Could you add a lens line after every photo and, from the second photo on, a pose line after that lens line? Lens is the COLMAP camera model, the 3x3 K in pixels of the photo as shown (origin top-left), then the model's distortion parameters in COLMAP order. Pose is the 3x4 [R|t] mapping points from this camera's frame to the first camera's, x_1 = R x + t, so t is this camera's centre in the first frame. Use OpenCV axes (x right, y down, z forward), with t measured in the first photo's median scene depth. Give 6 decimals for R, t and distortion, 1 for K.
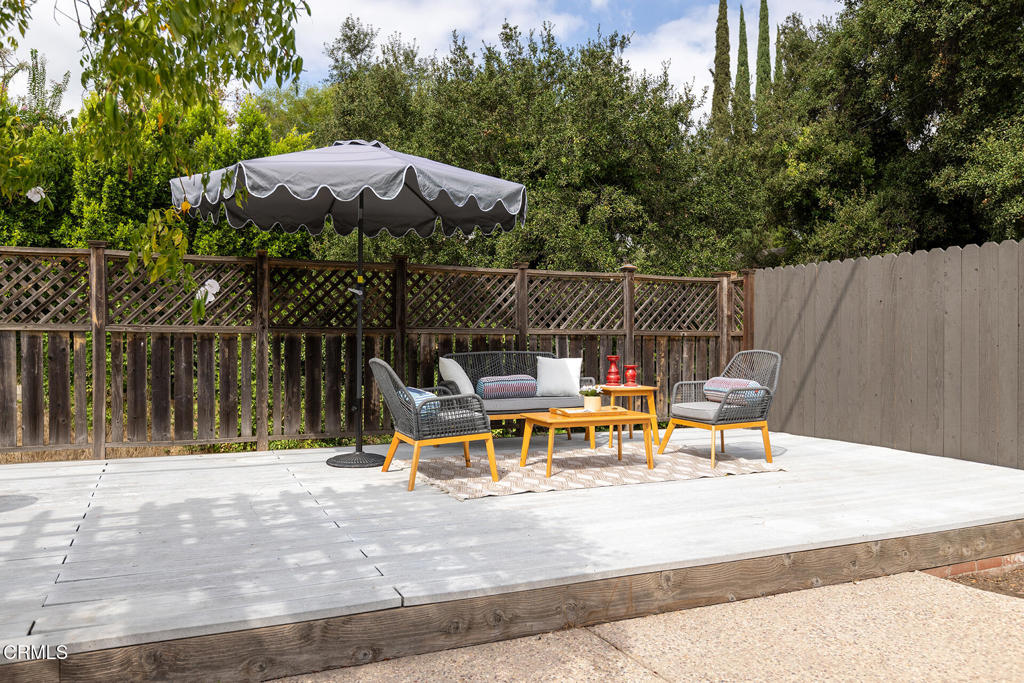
lens RADIAL K [[794.3, 0, 508.6], [0, 794.3, 338.9], [0, 0, 1]] dist [0.012578, 0.008249]
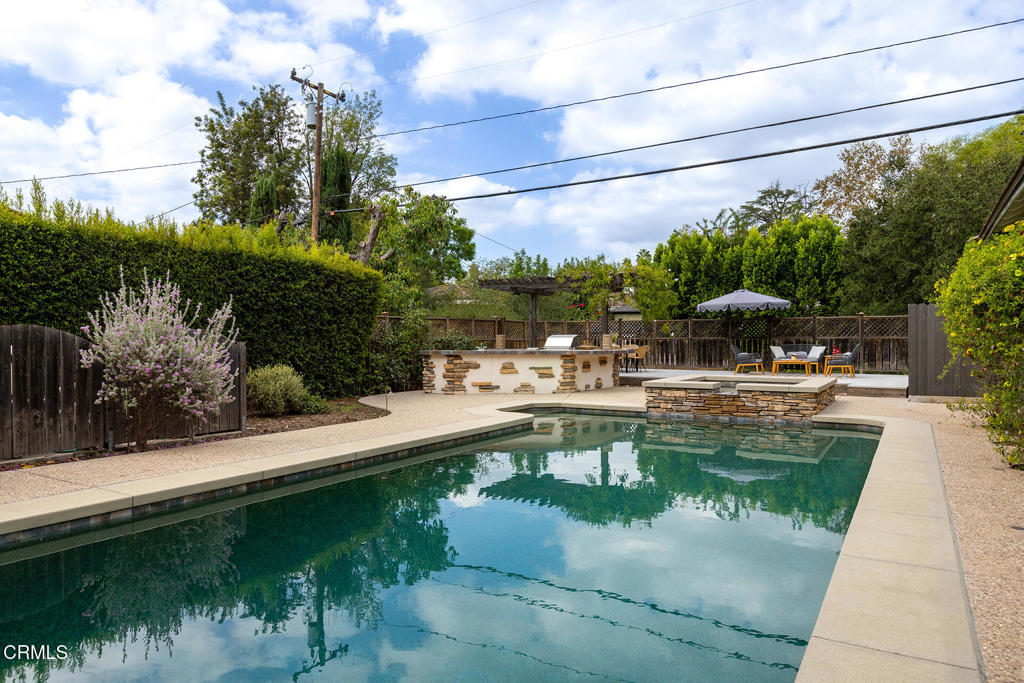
lens RADIAL K [[666.8, 0, 514.2], [0, 666.8, 343.0], [0, 0, 1]] dist [0.008819, 0.001075]
pose [[0.565637, 0.000173, -0.824654, 1.574433], [0.007937, 0.999953, 0.005654, -0.013231], [0.824616, -0.009744, 0.565609, -1.478933]]
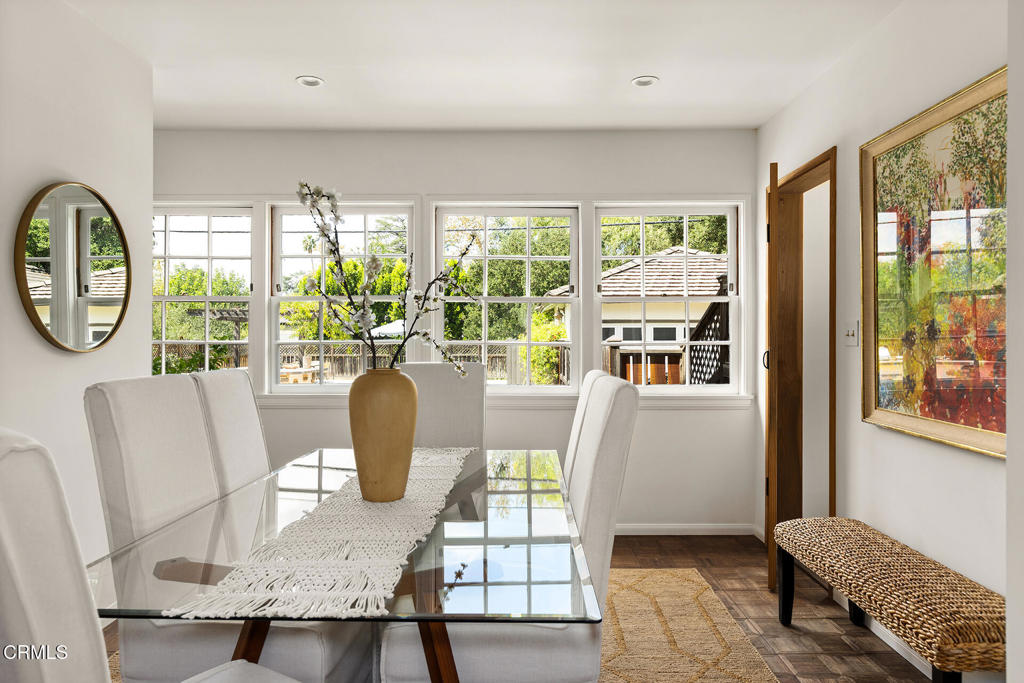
lens RADIAL K [[666.8, 0, 512.1], [0, 666.8, 340.9], [0, 0, 1]] dist [0.008819, 0.001075]
pose [[0.907774, 0.004671, -0.419433, 1.947915], [-0.003824, 0.999989, 0.002860, -0.102485], [0.419441, -0.000992, 0.907782, -2.239361]]
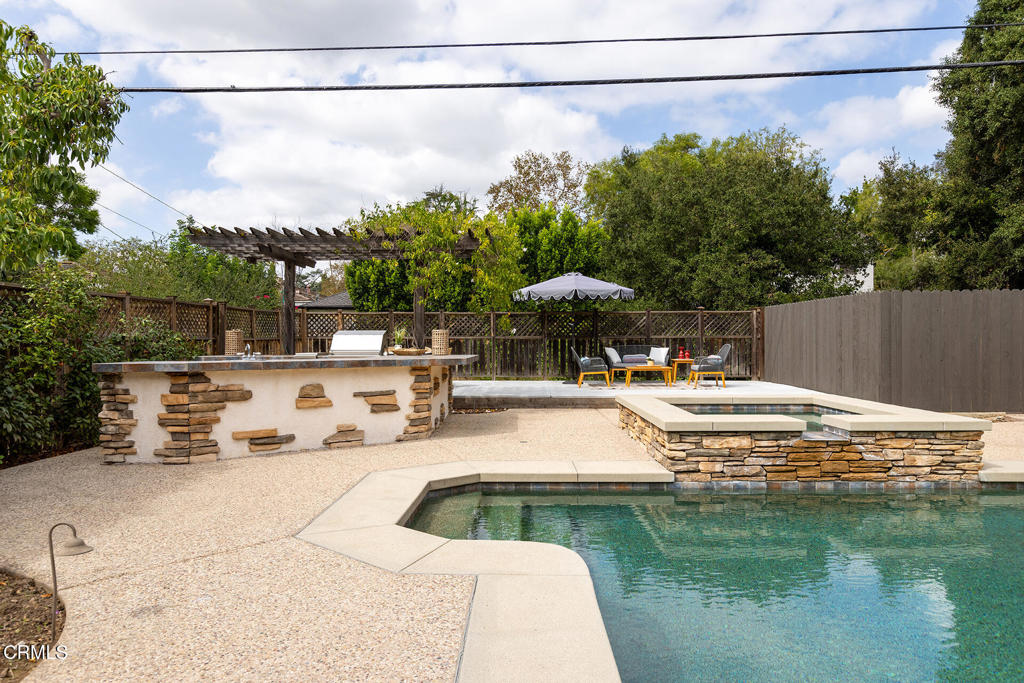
lens RADIAL K [[666.8, 0, 513.6], [0, 666.8, 339.0], [0, 0, 1]] dist [0.008819, 0.001075]
pose [[0.902617, -0.006617, -0.430393, 0.563700], [0.007660, 0.999970, 0.000689, -0.008069], [0.430376, -0.003918, 0.902641, -1.094108]]
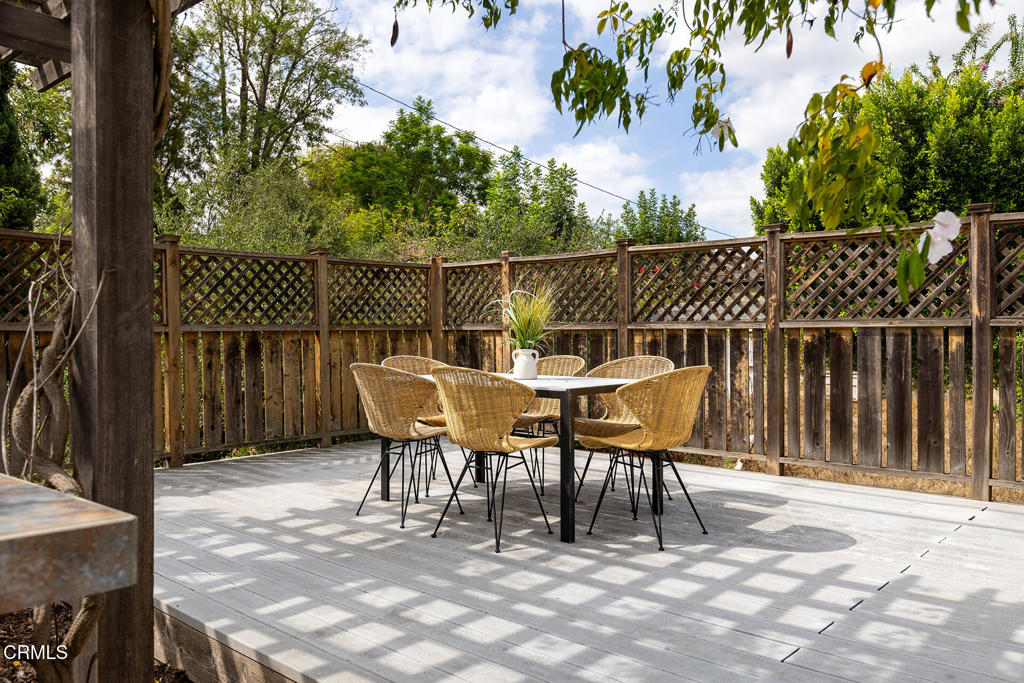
lens RADIAL K [[794.3, 0, 507.0], [0, 794.3, 347.4], [0, 0, 1]] dist [0.012578, 0.008249]
pose [[0.411536, 0.005588, -0.911376, -0.021266], [0.004535, 0.999956, 0.008179, 0.001761], [0.911382, -0.007499, 0.411493, 0.299200]]
